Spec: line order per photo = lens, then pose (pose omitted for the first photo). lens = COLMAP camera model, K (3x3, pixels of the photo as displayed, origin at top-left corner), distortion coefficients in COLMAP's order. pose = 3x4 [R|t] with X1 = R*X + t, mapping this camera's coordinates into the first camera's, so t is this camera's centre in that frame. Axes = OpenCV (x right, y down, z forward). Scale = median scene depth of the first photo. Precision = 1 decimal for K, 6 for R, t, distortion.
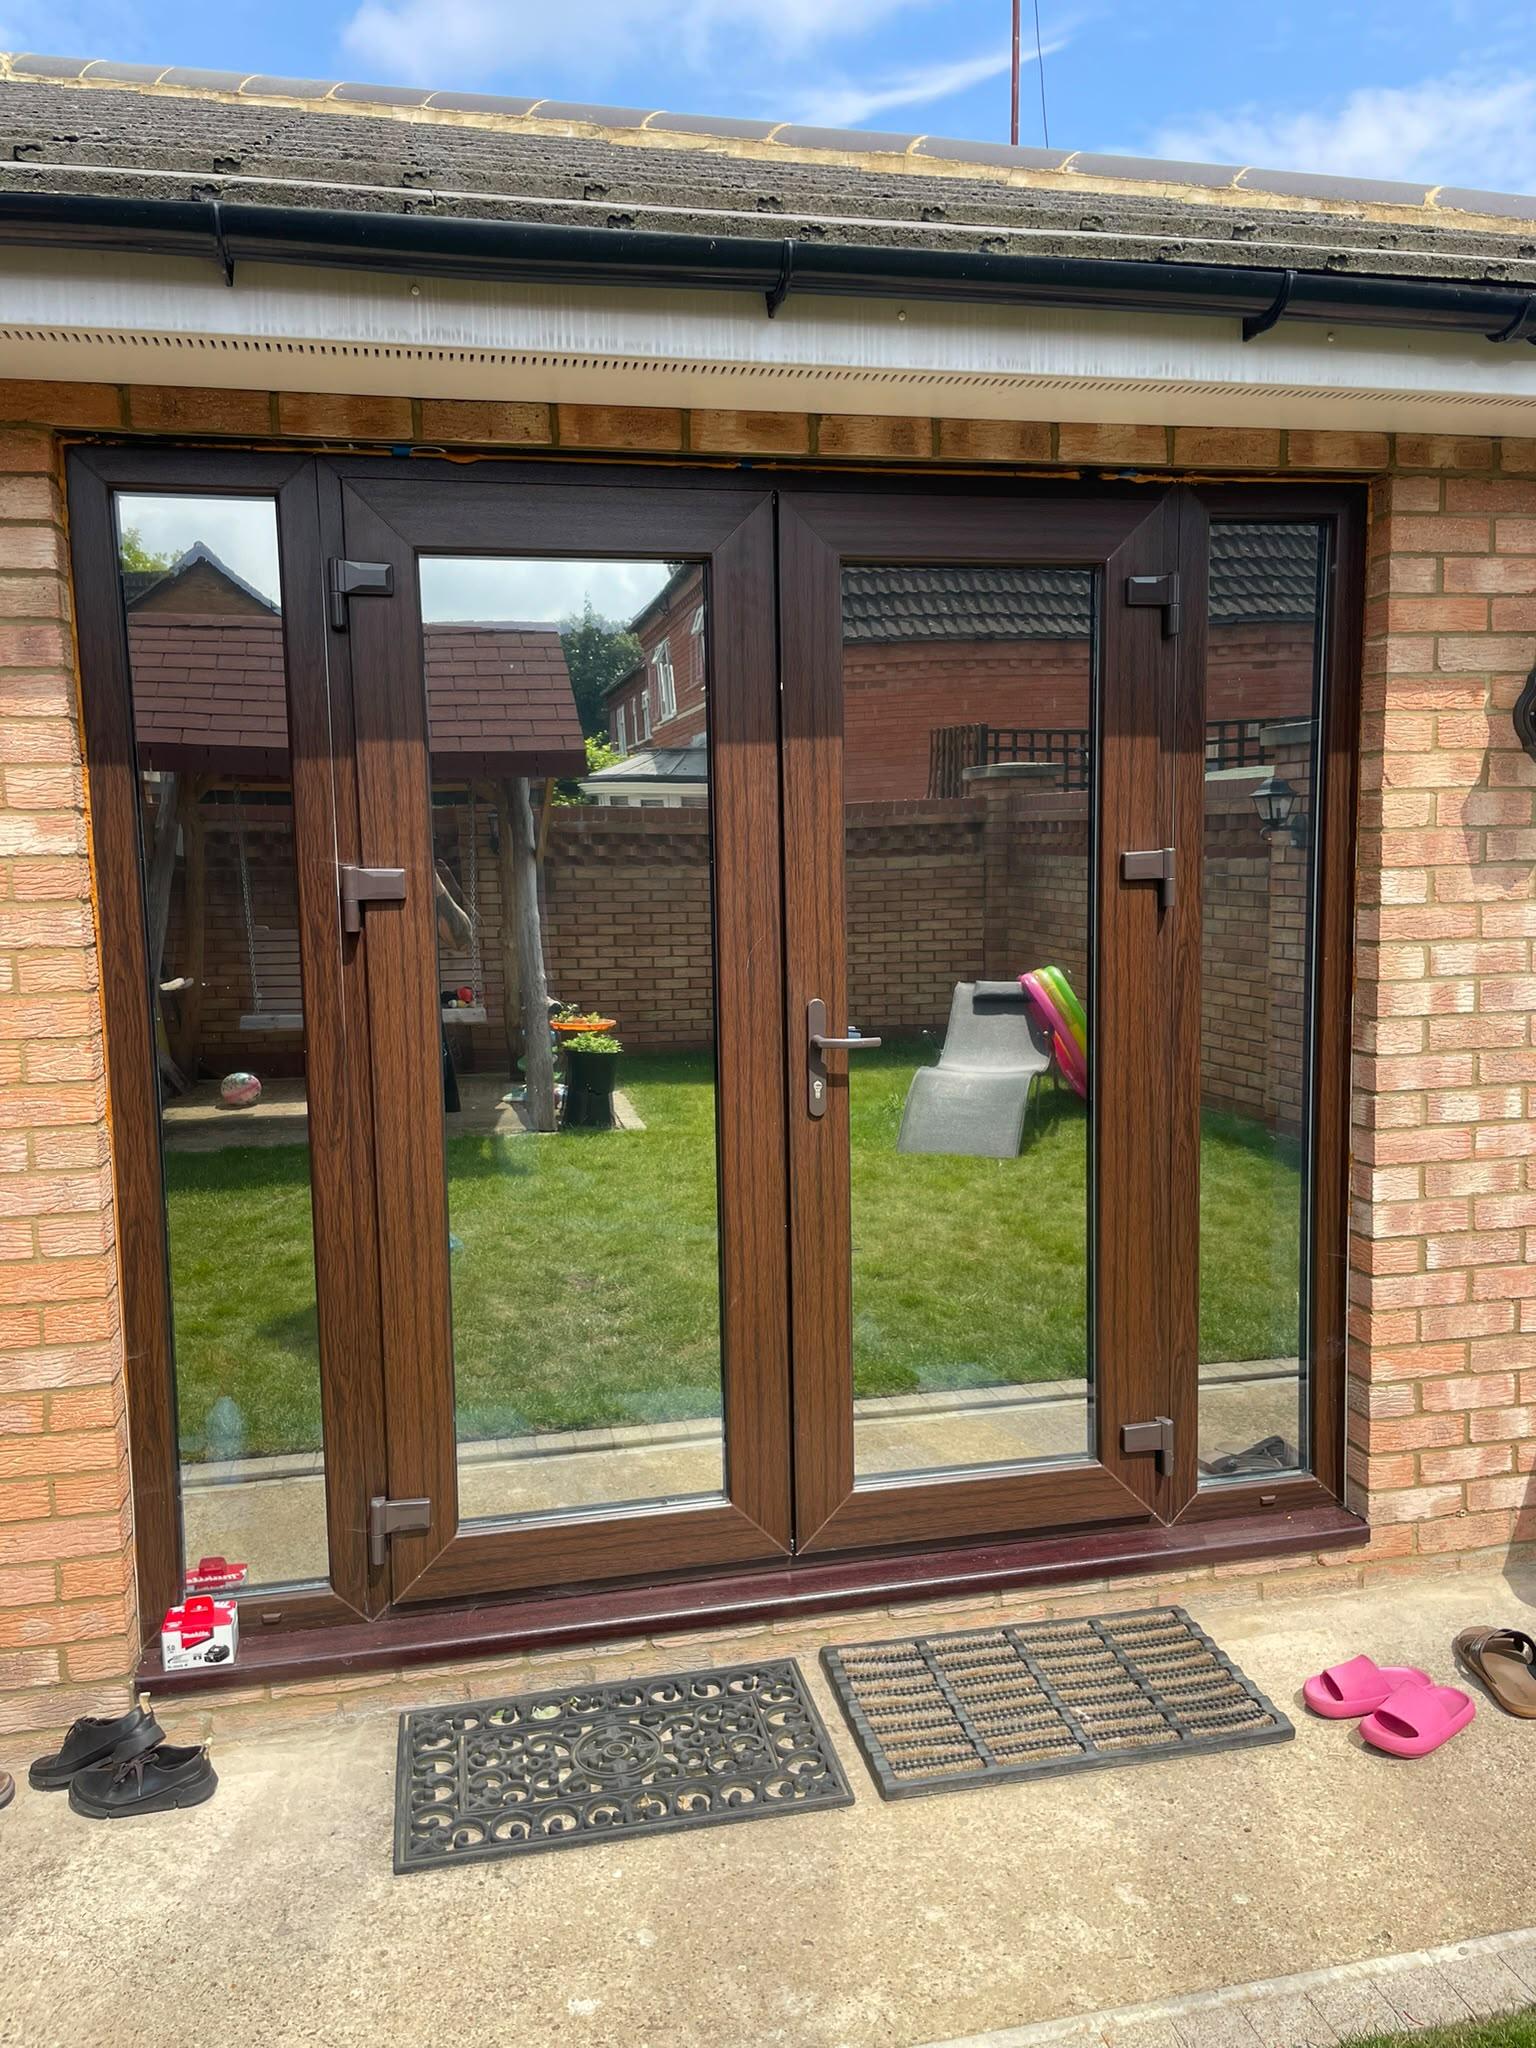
lens RADIAL K [[1605.0, 0, 860.8], [0, 1605.0, 1035.2], [0, 0, 1]] dist [0.136129, -0.100297]
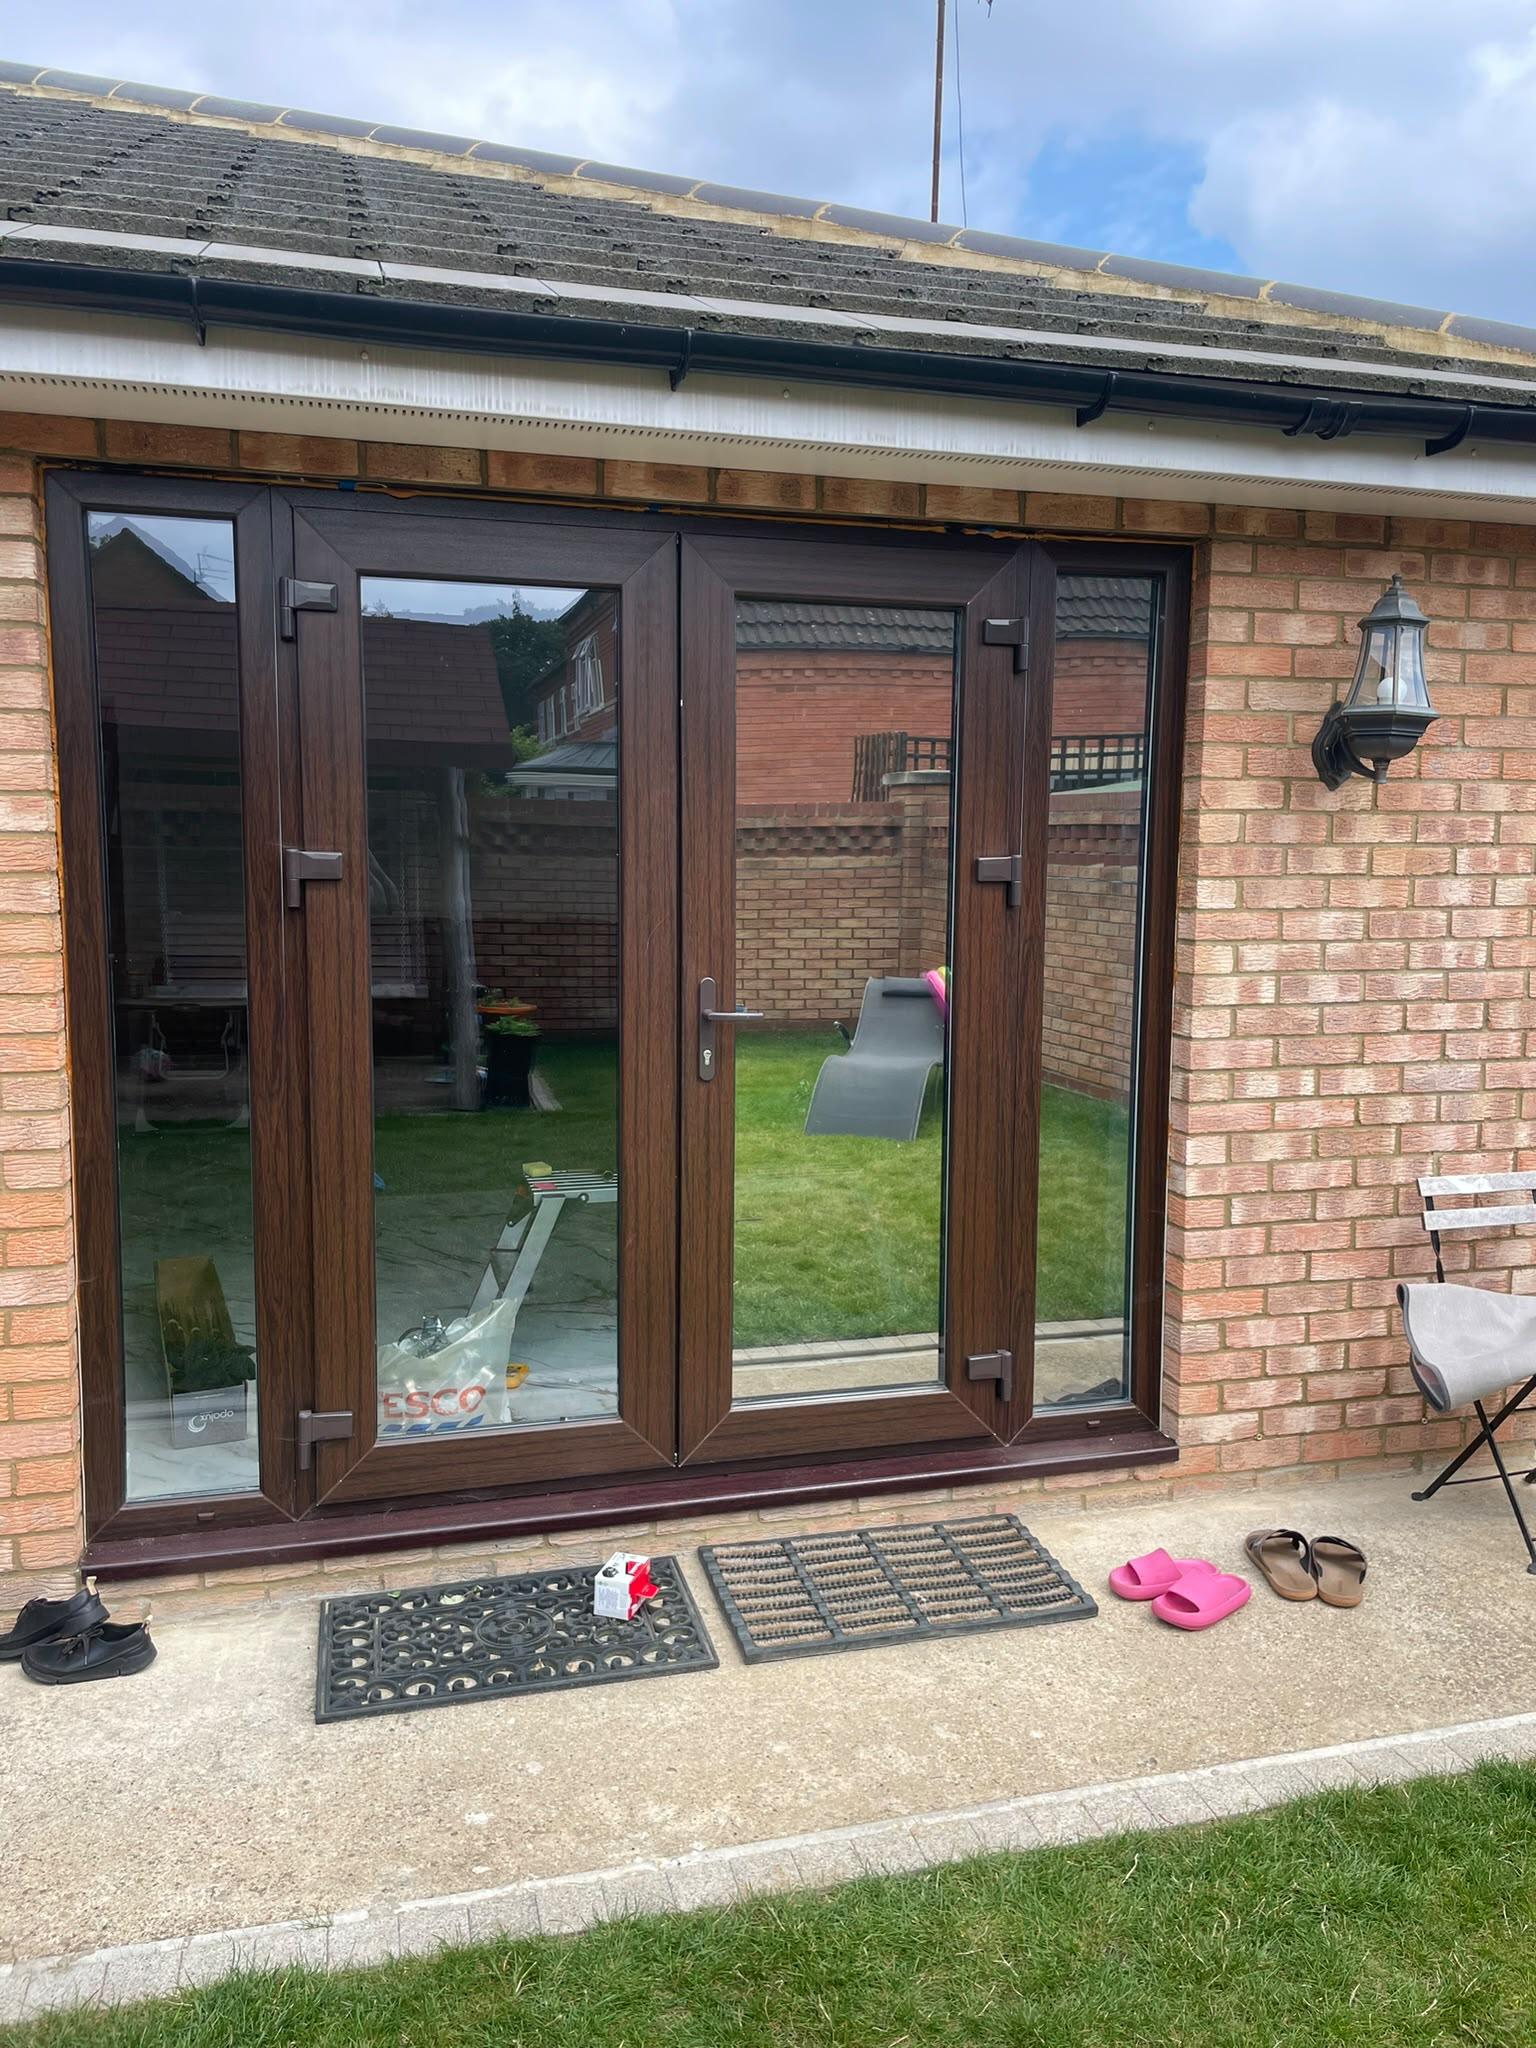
lens RADIAL K [[1605.0, 0, 860.8], [0, 1605.0, 1035.2], [0, 0, 1]] dist [0.136129, -0.100297]
pose [[0.998689, 0.022644, 0.045898, 0.029820], [-0.022680, 0.999743, 0.000256, 0.015580], [-0.045880, -0.001296, 0.998946, -0.144918]]
